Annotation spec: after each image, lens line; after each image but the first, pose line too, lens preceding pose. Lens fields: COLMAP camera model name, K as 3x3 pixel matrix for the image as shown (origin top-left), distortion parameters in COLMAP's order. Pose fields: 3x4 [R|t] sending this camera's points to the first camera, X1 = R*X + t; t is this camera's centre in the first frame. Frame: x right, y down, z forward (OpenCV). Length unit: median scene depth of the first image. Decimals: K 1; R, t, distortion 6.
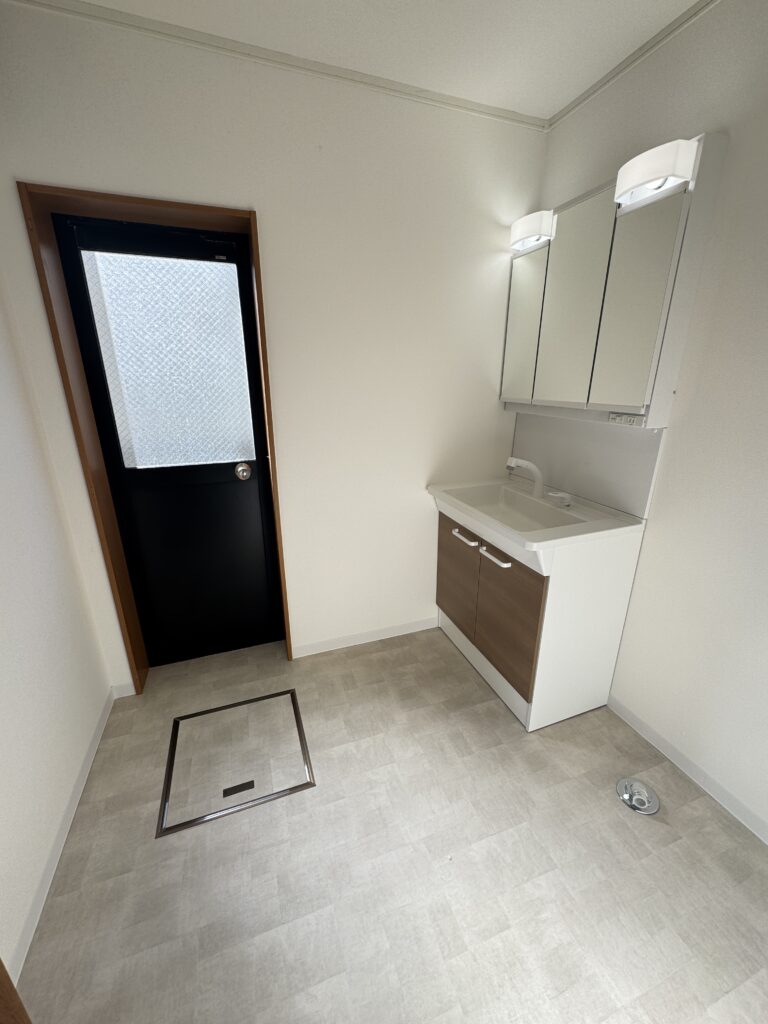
lens RADIAL K [[405.5, 0, 384.0], [0, 405.5, 512.0], [0, 0, 1]] dist [-0.004038, 0.000327]
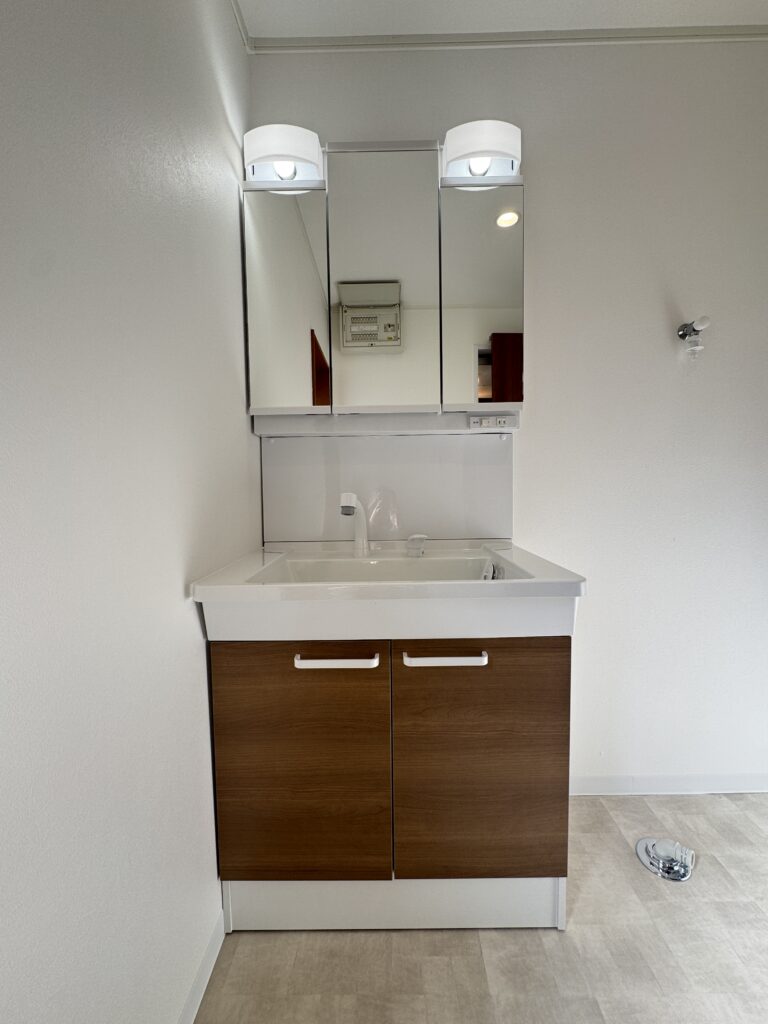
lens RADIAL K [[405.5, 0, 384.0], [0, 405.5, 512.0], [0, 0, 1]] dist [-0.004038, 0.000327]
pose [[0.352937, -0.055656, 0.933990, -0.222165], [0.307534, 0.949667, -0.059621, -0.059808], [-0.883662, 0.308277, 0.352289, 0.795658]]
